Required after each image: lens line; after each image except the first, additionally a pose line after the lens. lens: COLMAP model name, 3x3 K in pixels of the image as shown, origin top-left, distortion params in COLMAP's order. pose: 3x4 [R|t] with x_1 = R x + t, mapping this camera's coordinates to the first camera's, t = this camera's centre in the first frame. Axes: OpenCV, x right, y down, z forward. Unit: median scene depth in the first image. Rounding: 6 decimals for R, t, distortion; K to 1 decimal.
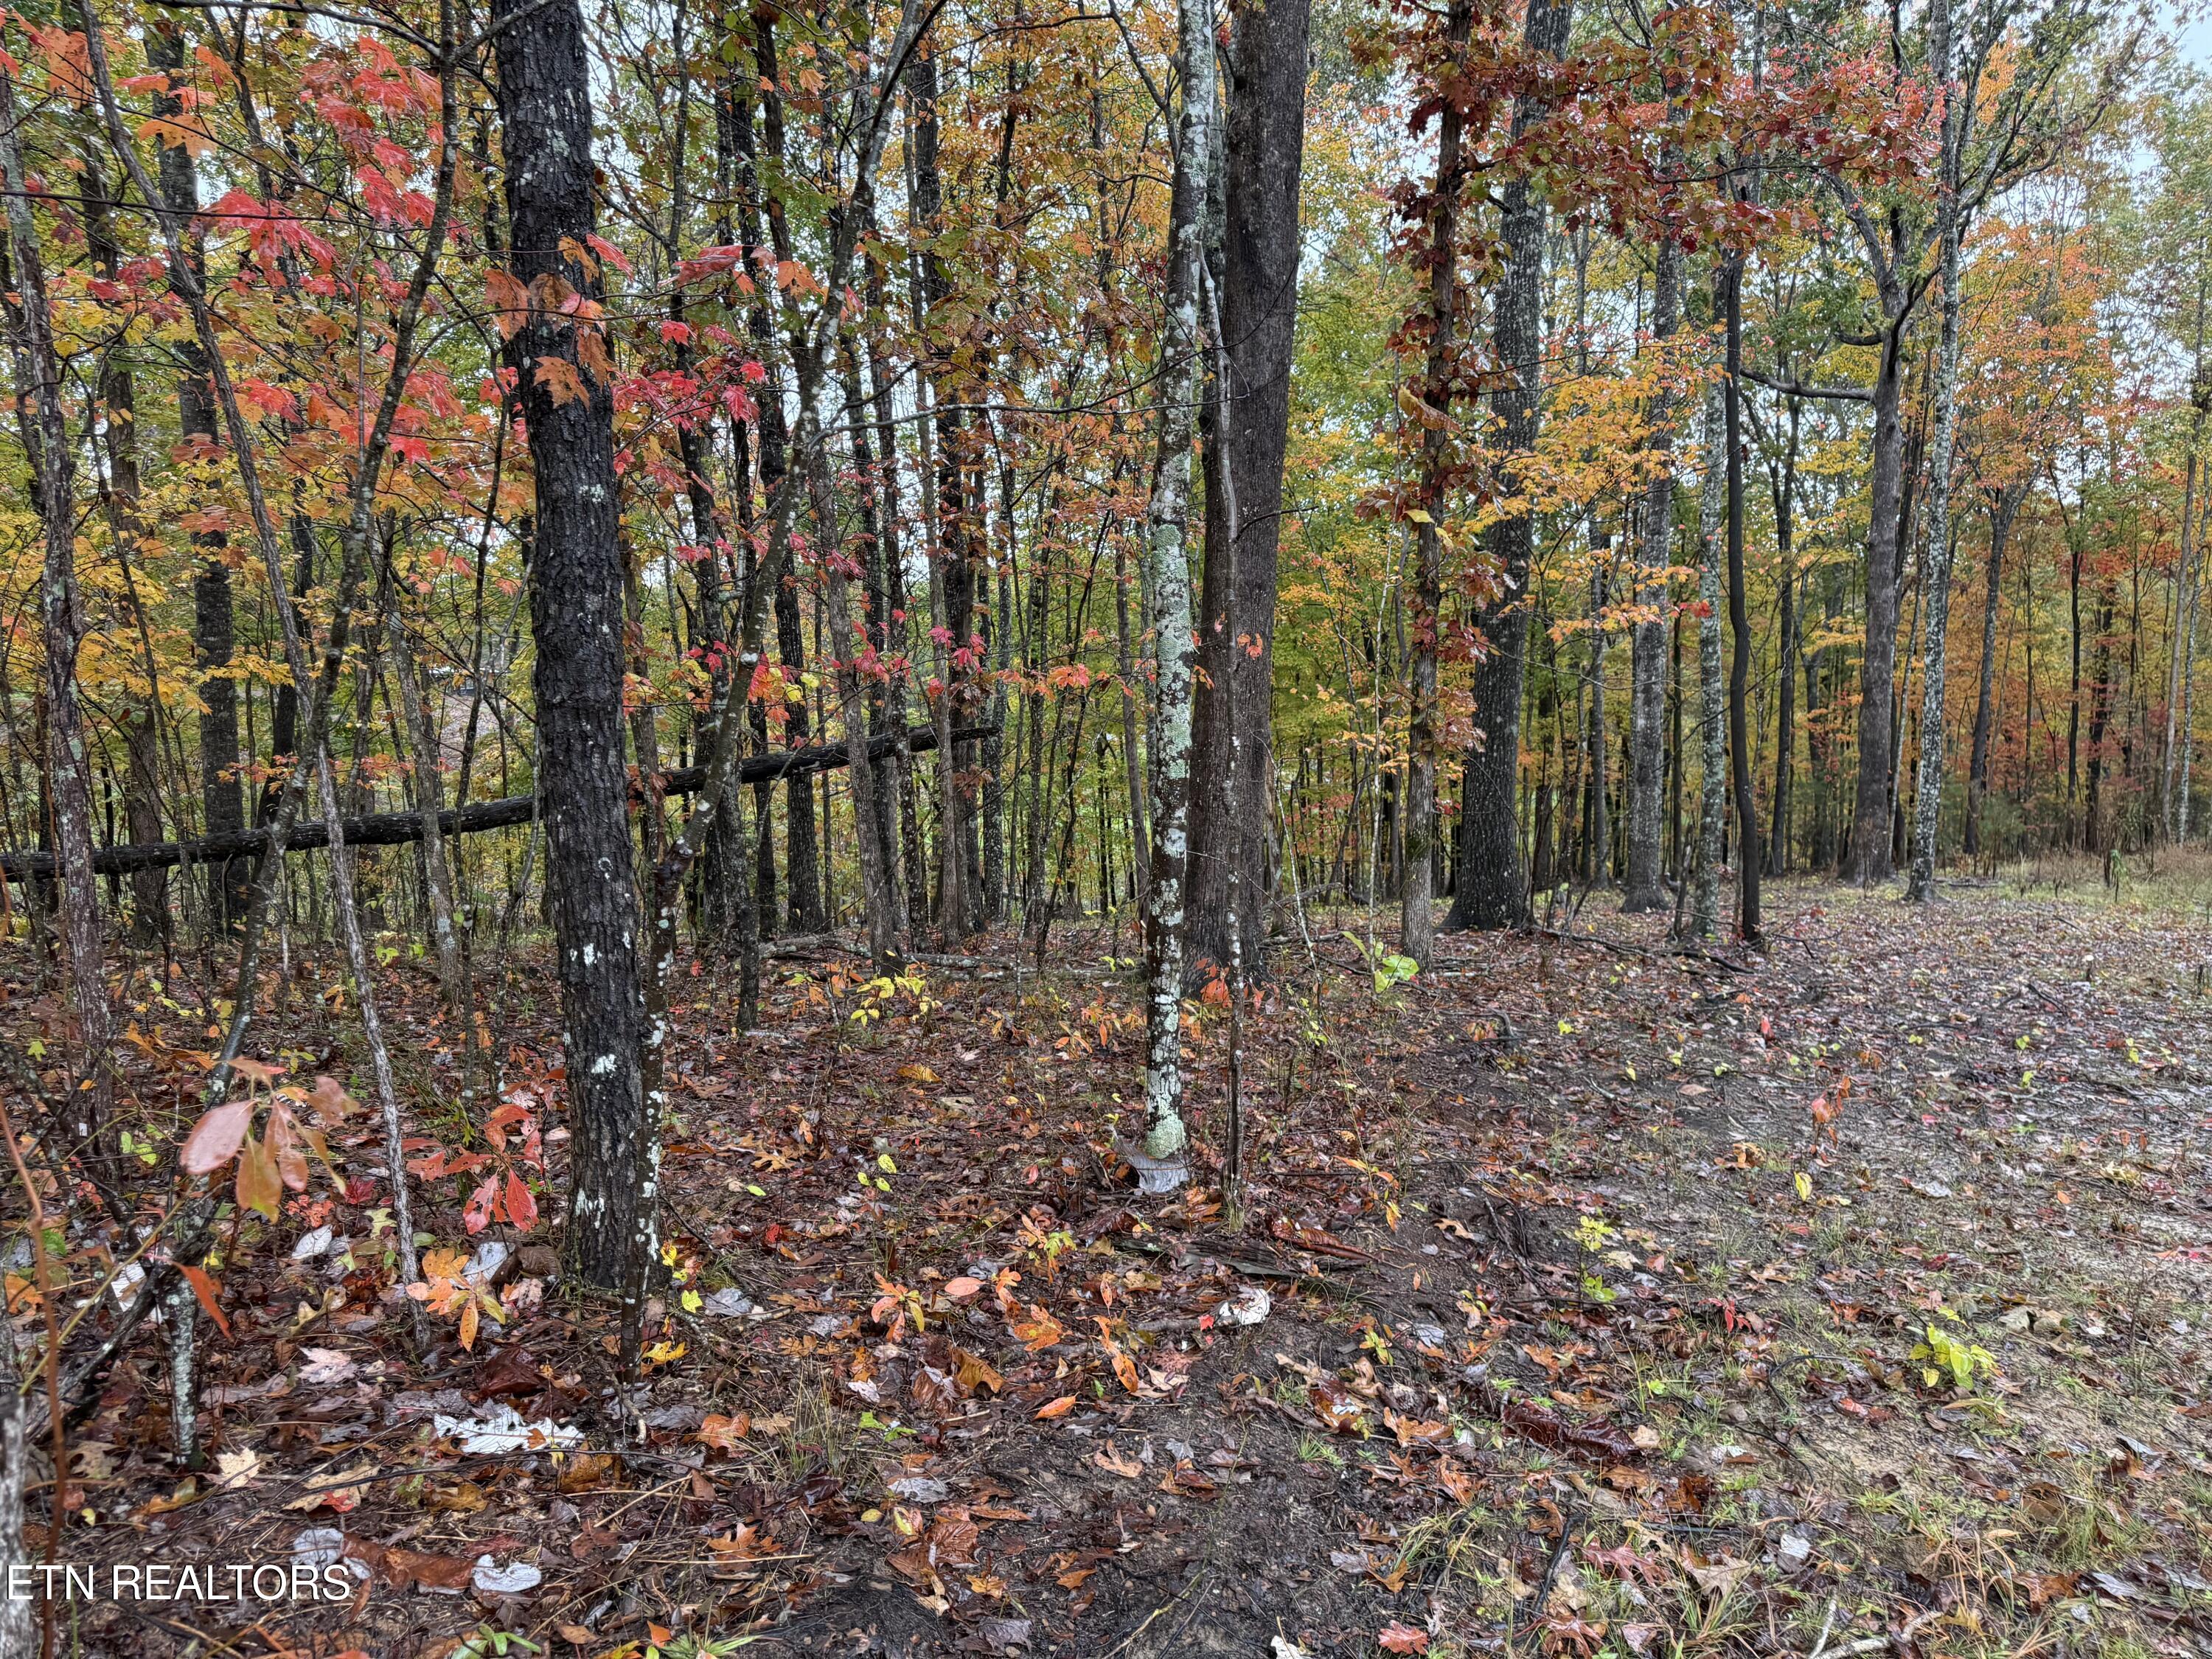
lens RADIAL K [[1540.8, 0, 1095.1], [0, 1540.8, 842.2], [0, 0, 1]] dist [0.042427, -0.052921]
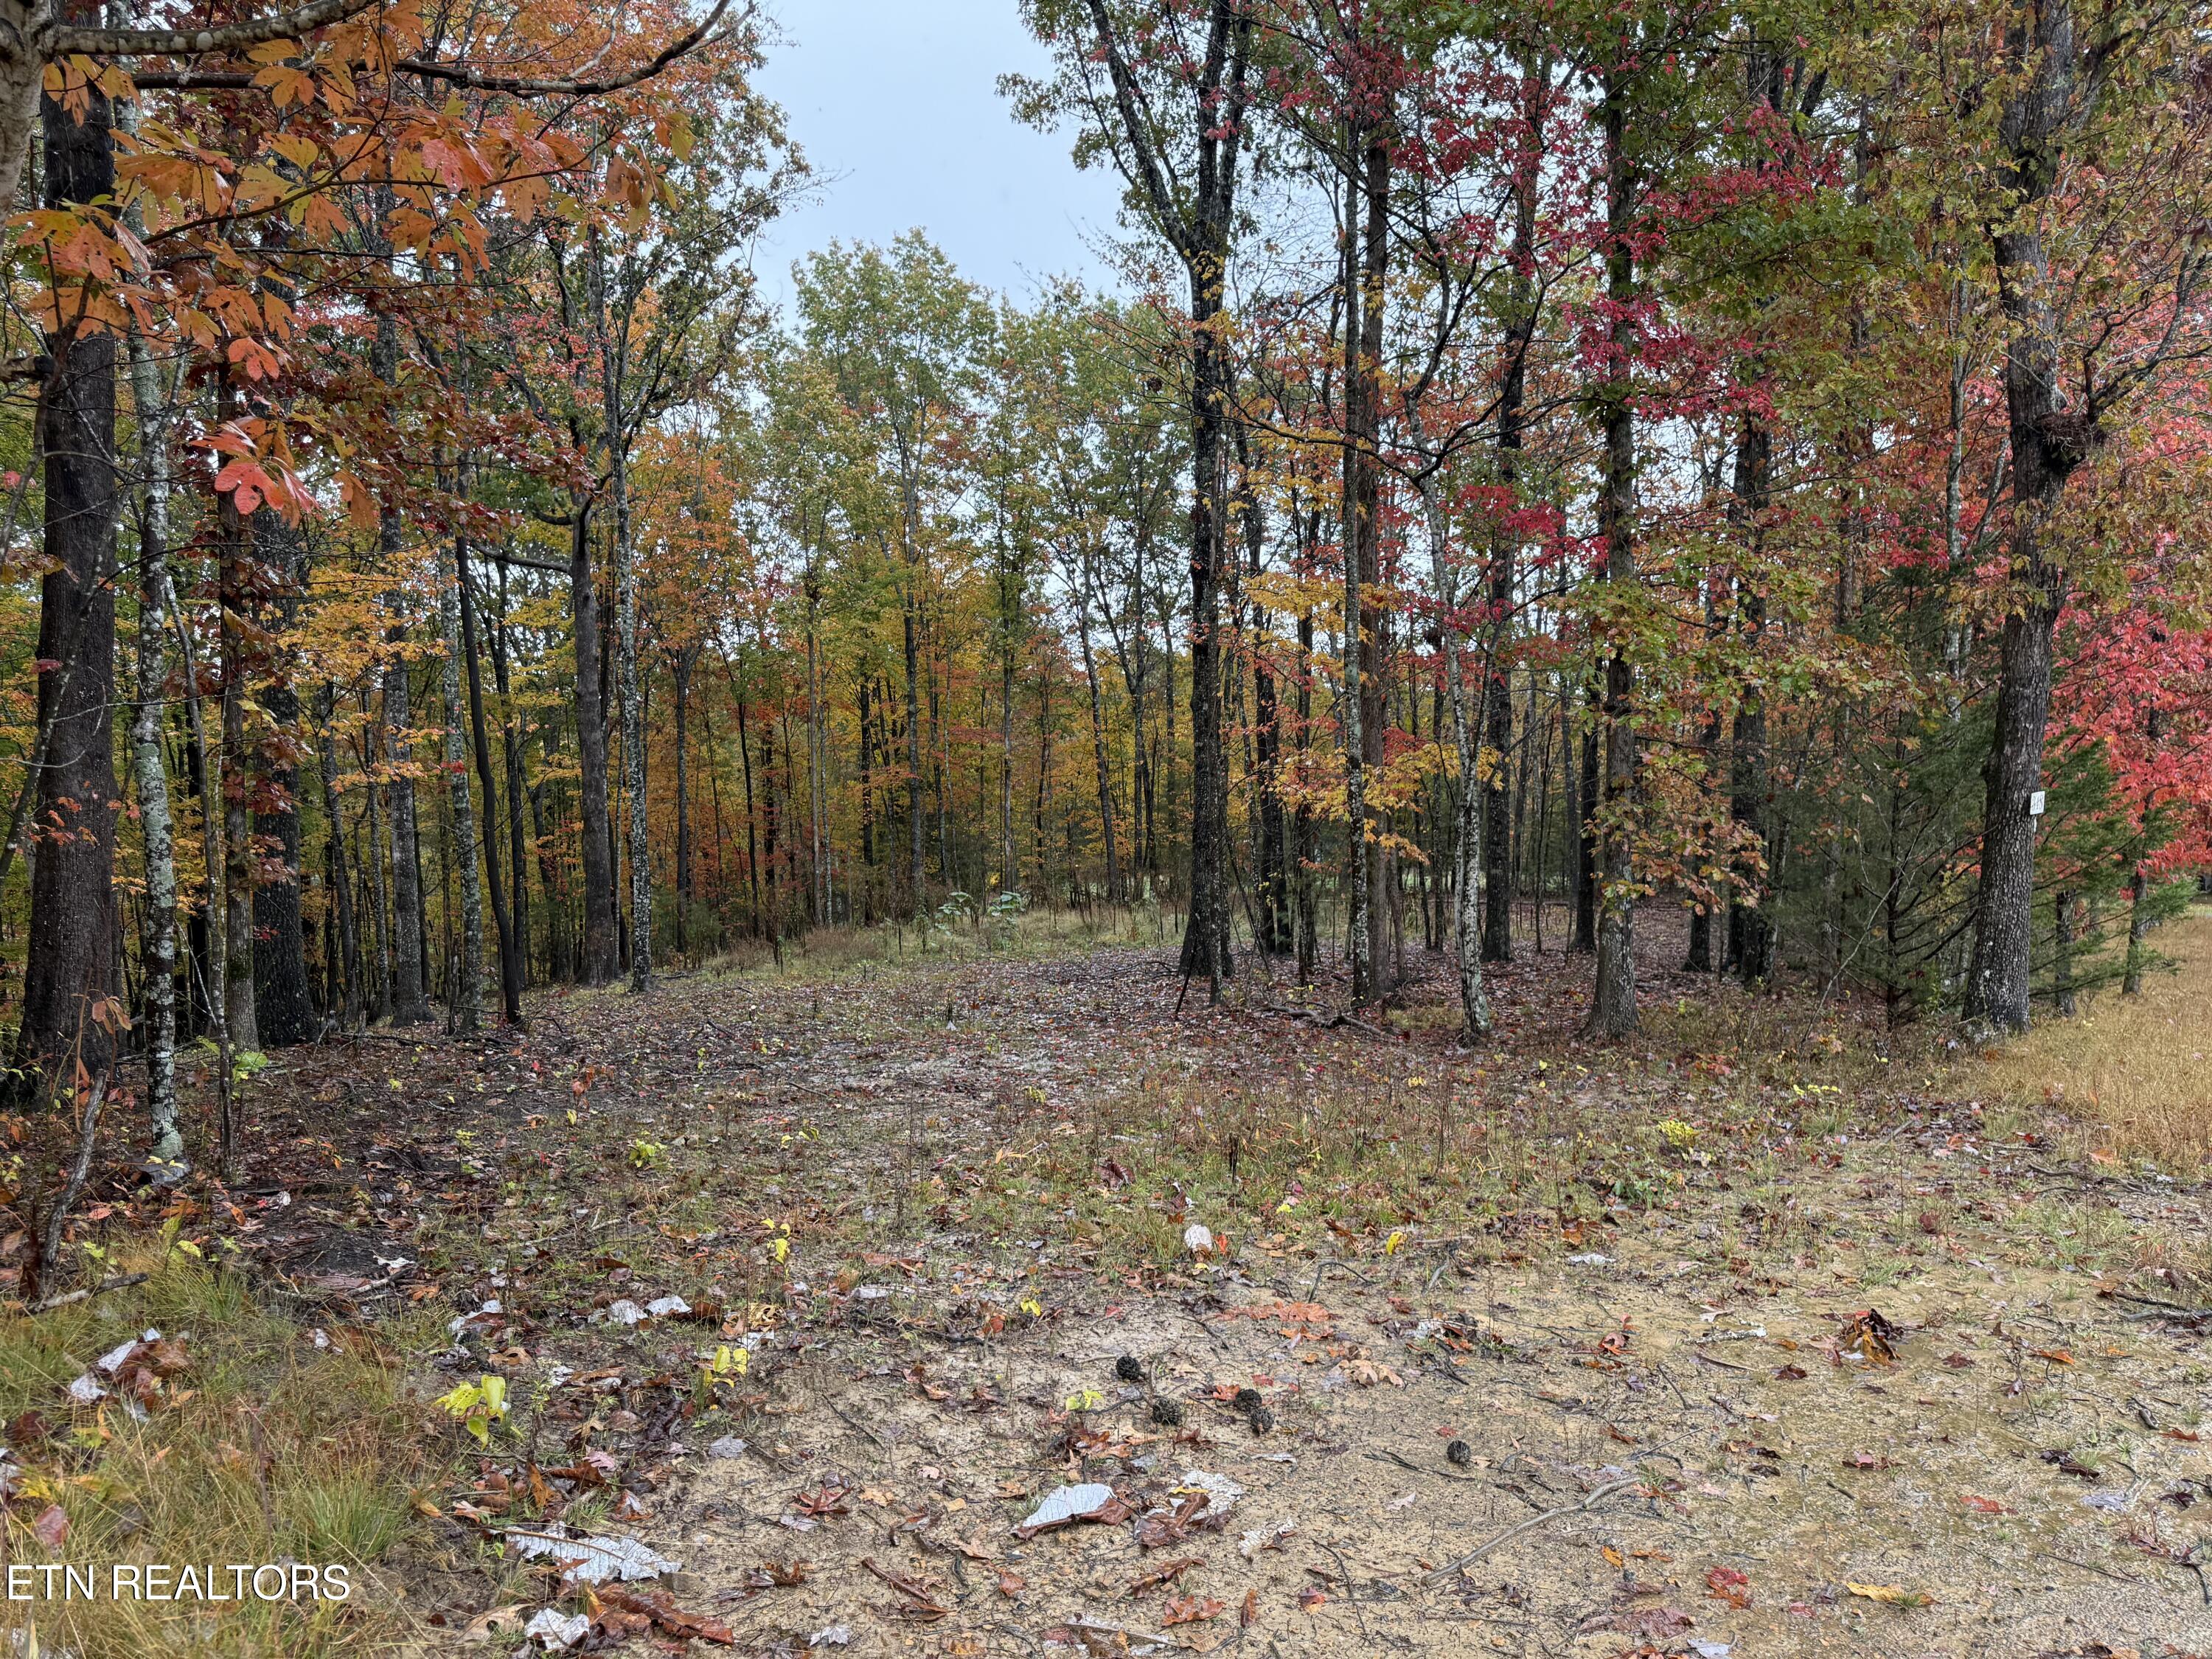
lens RADIAL K [[1540.8, 0, 1122.2], [0, 1540.8, 849.1], [0, 0, 1]] dist [0.042427, -0.052921]
pose [[0.701624, -0.043015, 0.711248, -0.171512], [0.098237, 0.994484, -0.036764, 0.023037], [-0.705744, 0.095665, 0.701979, -0.349492]]
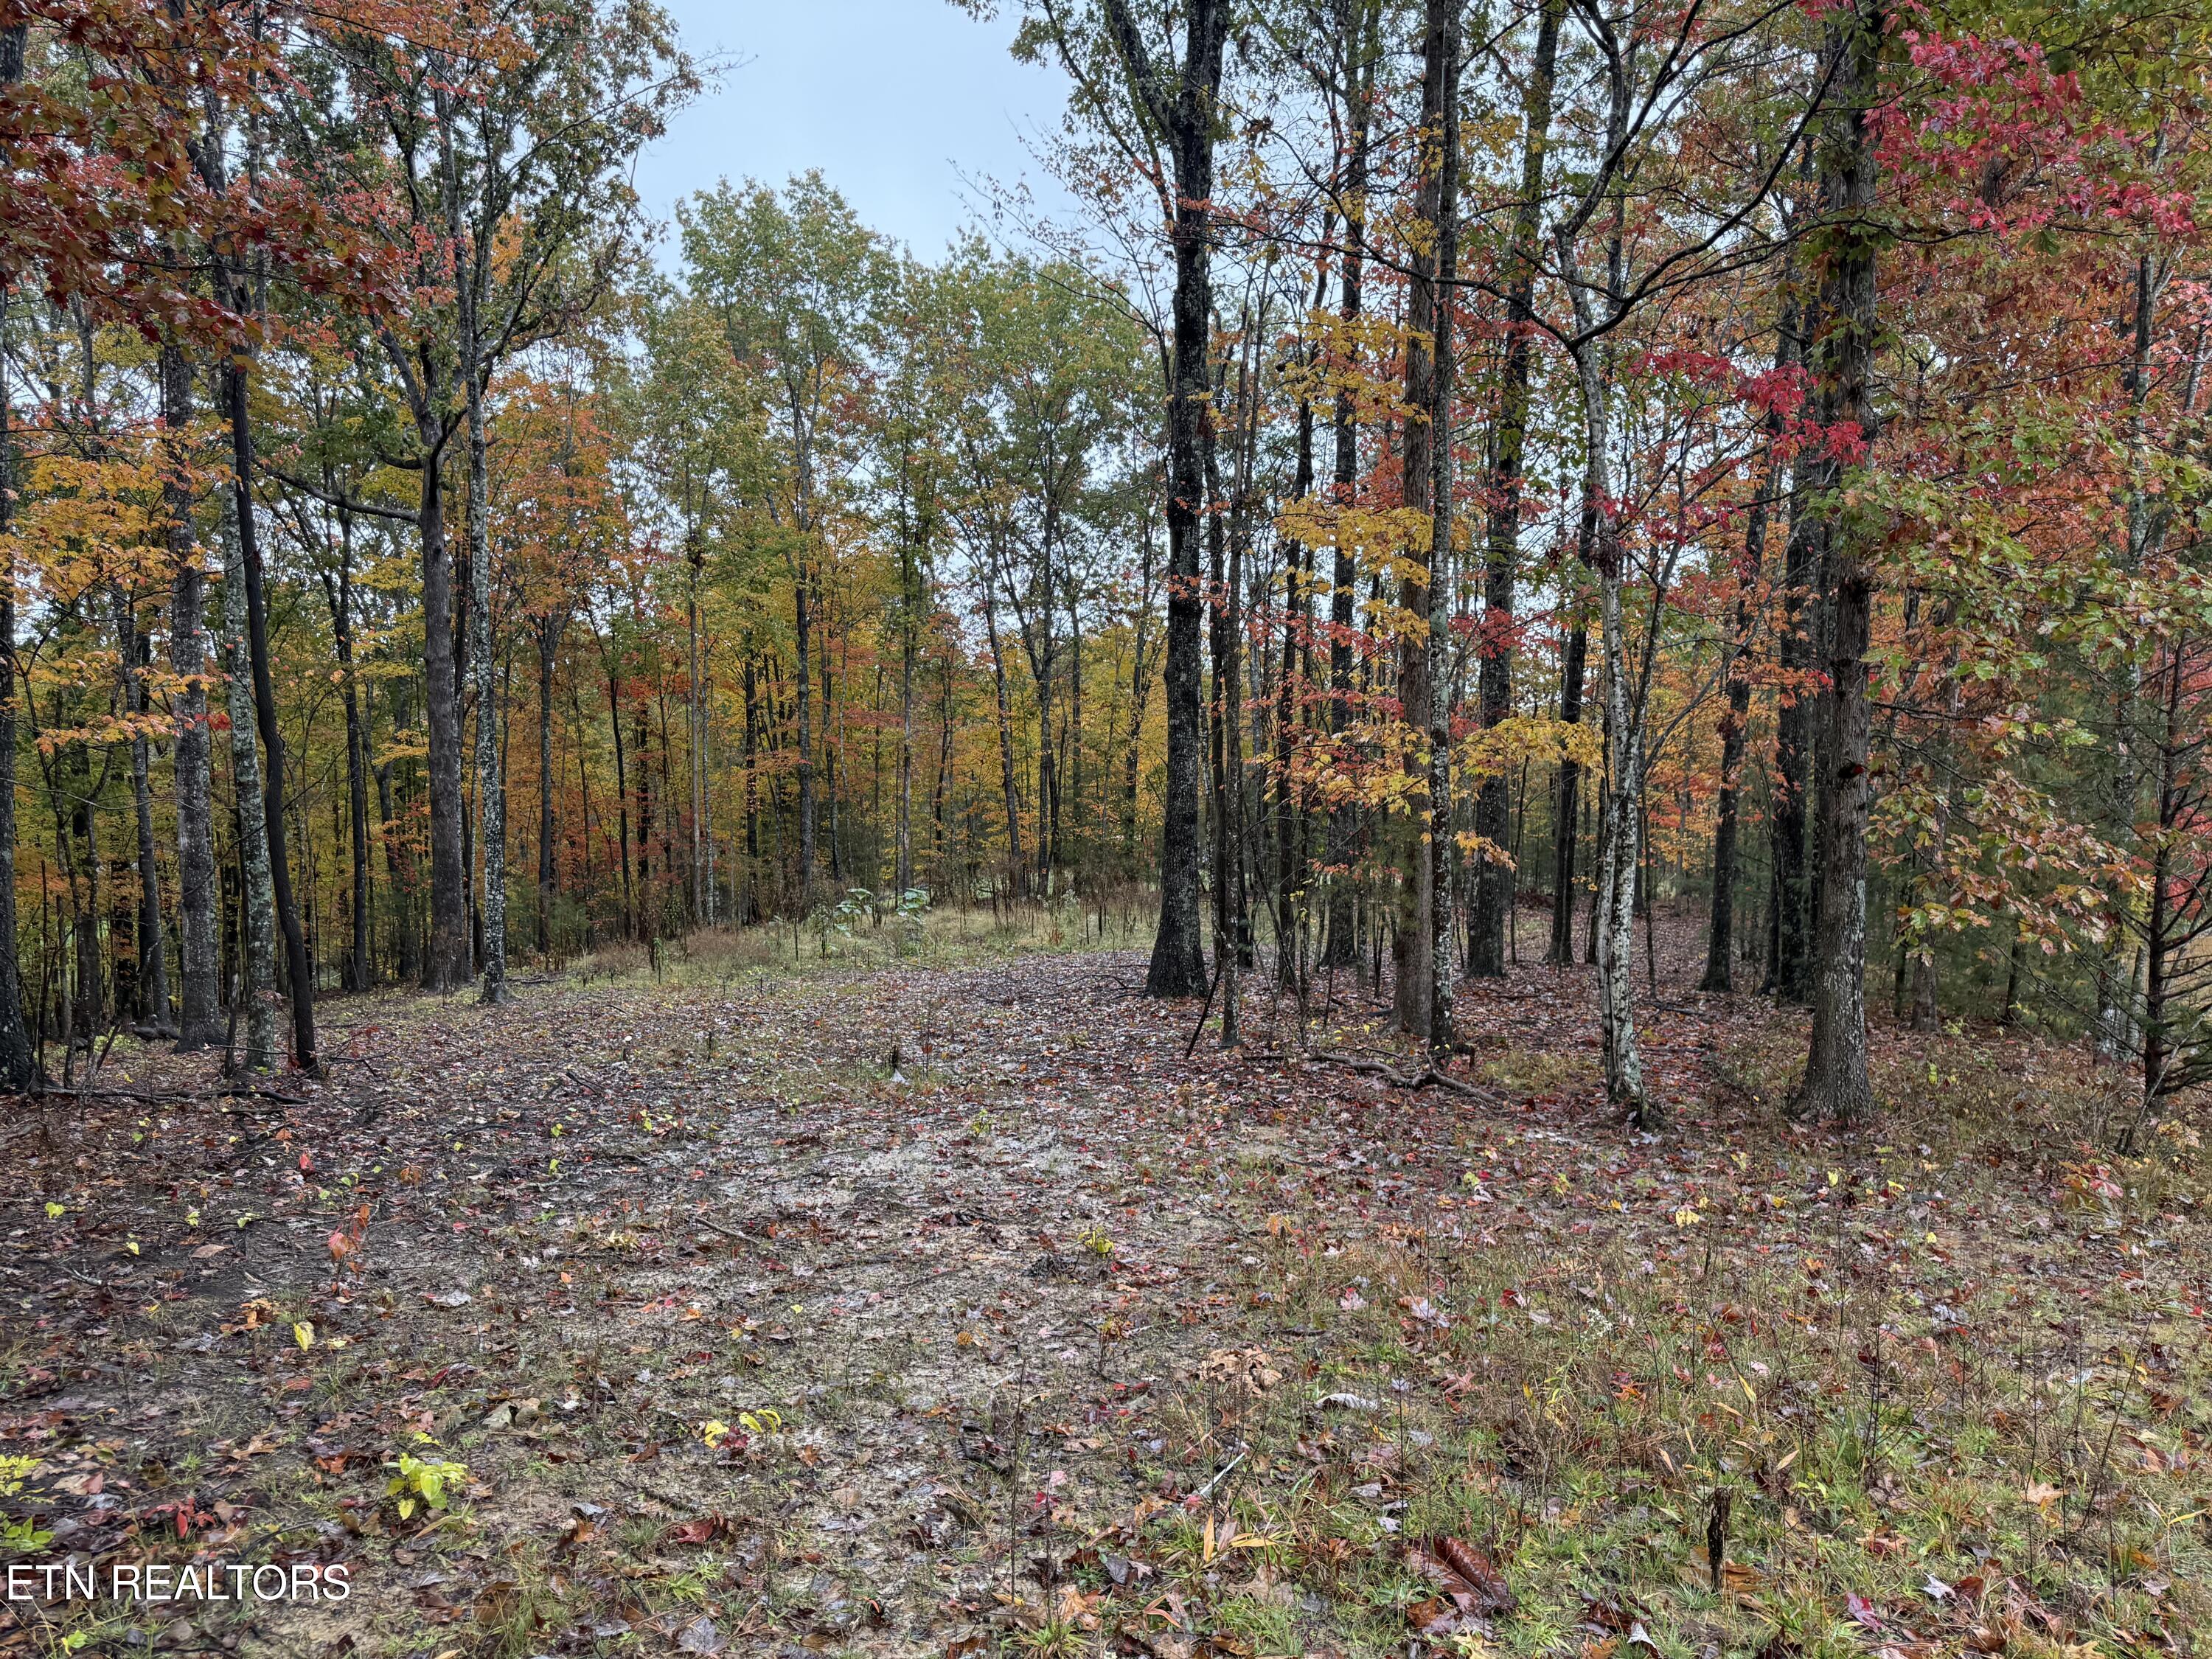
lens RADIAL K [[1540.8, 0, 1113.8], [0, 1540.8, 845.7], [0, 0, 1]] dist [0.042427, -0.052921]
pose [[0.648600, -0.034911, 0.760329, 0.033489], [0.087014, 0.995799, -0.028506, -0.003009], [-0.756139, 0.084648, 0.648913, -0.006213]]
